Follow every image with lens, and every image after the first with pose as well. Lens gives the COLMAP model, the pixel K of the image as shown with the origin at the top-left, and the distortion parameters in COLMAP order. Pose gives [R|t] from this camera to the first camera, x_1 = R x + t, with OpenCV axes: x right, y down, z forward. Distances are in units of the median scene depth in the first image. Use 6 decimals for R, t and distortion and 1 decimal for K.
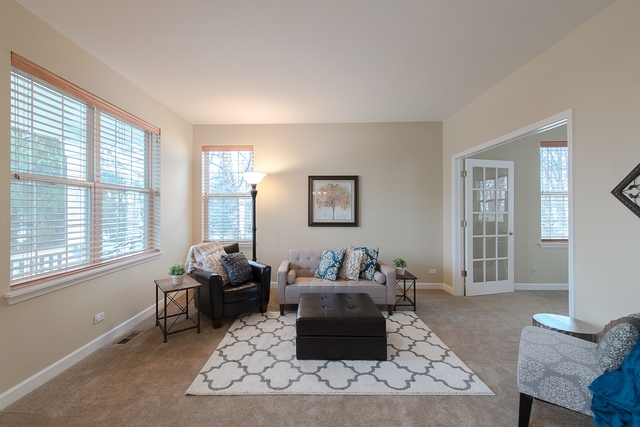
lens RADIAL K [[250.8, 0, 318.1], [0, 250.8, 210.6], [0, 0, 1]] dist [0.015771, -0.000847]
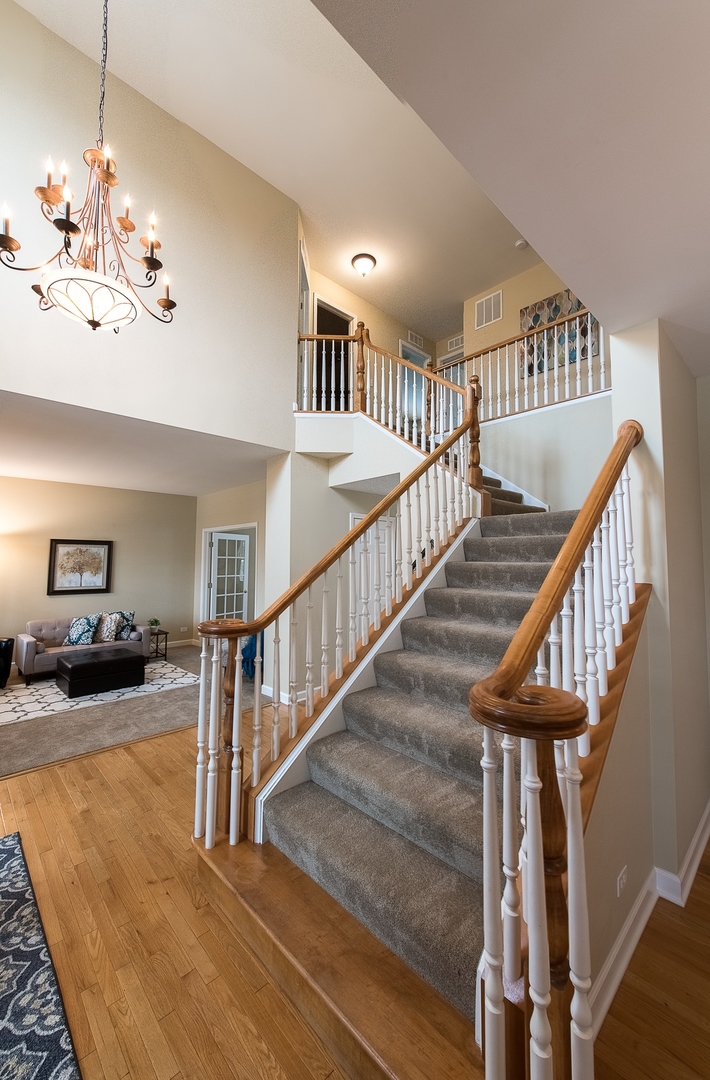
lens RADIAL K [[423.2, 0, 357.1], [0, 423.2, 529.5], [0, 0, 1]] dist [0.015771, -0.000847]
pose [[0.713497, 0.054293, 0.698551, -0.389400], [-0.003617, 0.997265, -0.073815, -0.074926], [-0.700649, 0.050141, 0.711743, -1.046719]]
